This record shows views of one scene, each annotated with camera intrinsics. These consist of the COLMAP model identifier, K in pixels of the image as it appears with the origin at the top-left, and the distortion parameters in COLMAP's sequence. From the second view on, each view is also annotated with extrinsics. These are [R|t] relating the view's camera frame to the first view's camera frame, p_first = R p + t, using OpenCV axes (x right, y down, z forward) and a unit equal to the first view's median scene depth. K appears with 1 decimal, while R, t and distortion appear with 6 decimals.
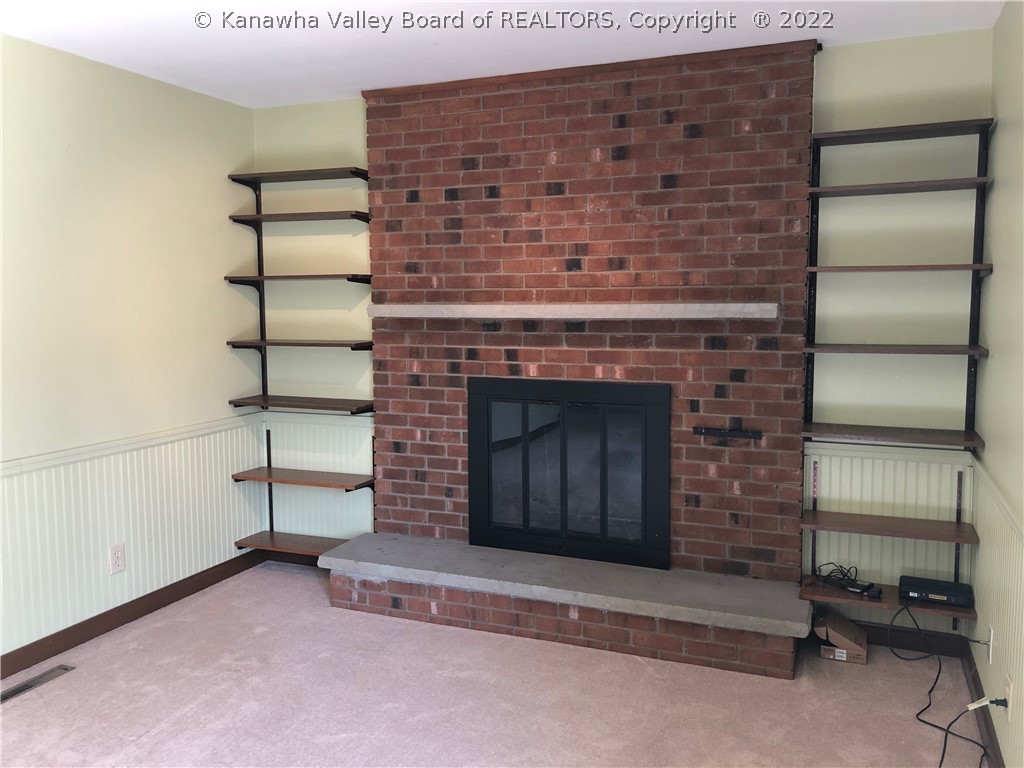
lens RADIAL K [[837.8, 0, 515.3], [0, 837.8, 369.5], [0, 0, 1]] dist [0.007398, -0.010278]
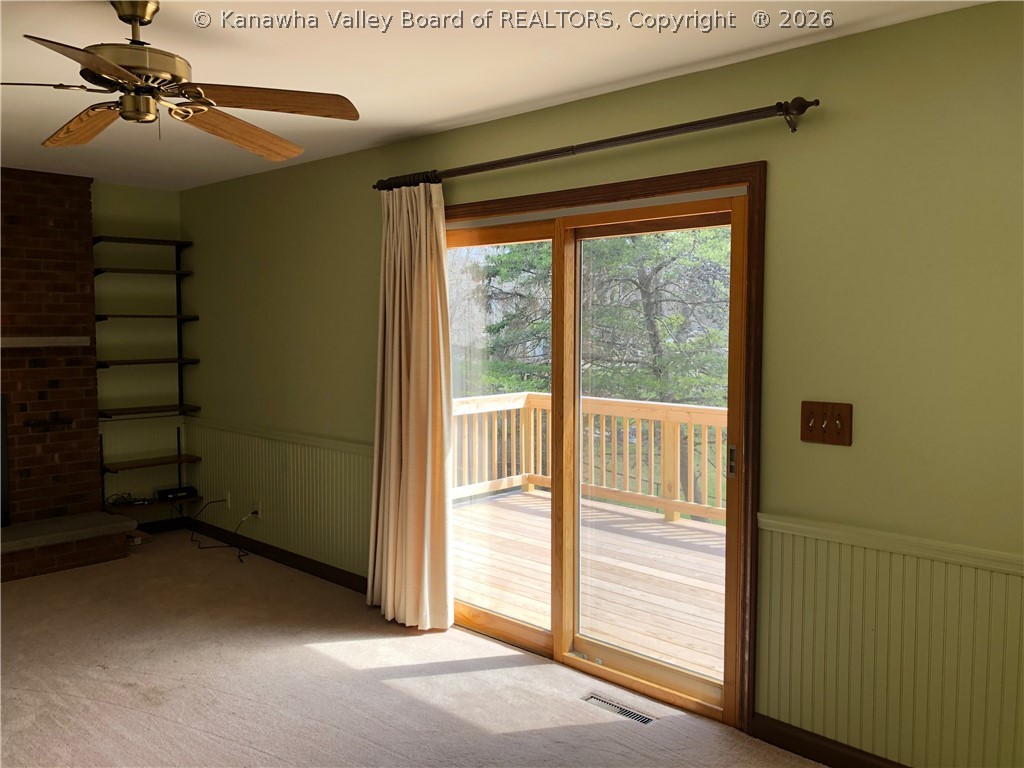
lens RADIAL K [[837.8, 0, 511.0], [0, 837.8, 381.4], [0, 0, 1]] dist [0.007398, -0.010278]
pose [[0.348132, -0.057031, 0.935709, -0.885228], [0.075582, 0.996606, 0.032622, 0.015769], [-0.934393, 0.059366, 0.351261, -0.316999]]
